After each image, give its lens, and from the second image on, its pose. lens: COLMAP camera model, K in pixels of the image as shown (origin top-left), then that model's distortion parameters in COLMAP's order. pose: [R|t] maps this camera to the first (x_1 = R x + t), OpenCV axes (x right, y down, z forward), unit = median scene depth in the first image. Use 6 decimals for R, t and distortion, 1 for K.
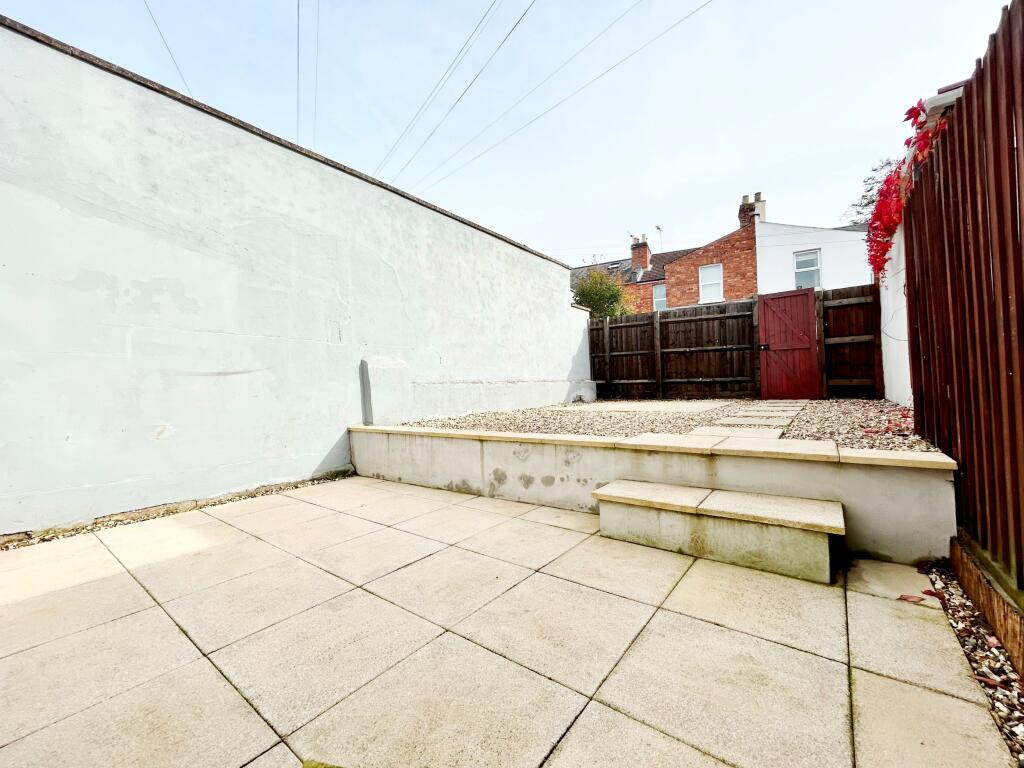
lens RADIAL K [[414.5, 0, 511.7], [0, 414.5, 380.1], [0, 0, 1]] dist [0.001343, 0.000027]
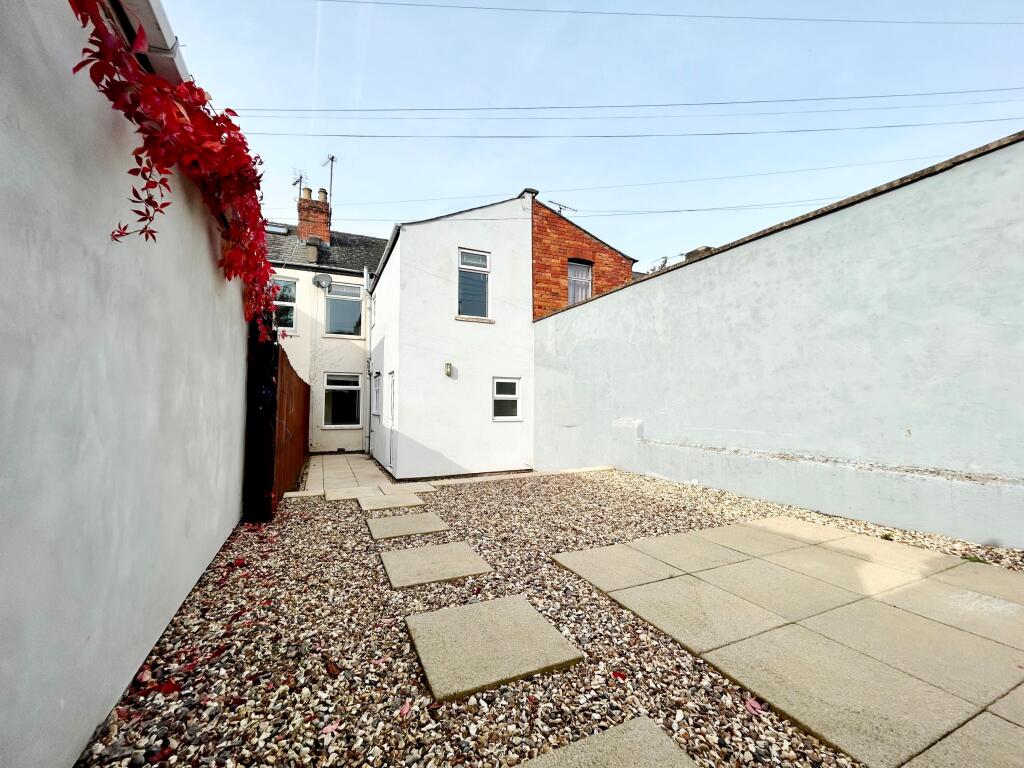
lens RADIAL K [[414.5, 0, 510.6], [0, 414.5, 382.5], [0, 0, 1]] dist [0.001343, 0.000027]
pose [[-0.469276, -0.022580, -0.882763, 0.831260], [0.021688, 0.999077, -0.037085, -0.103824], [0.882785, -0.036549, -0.468353, 1.058879]]
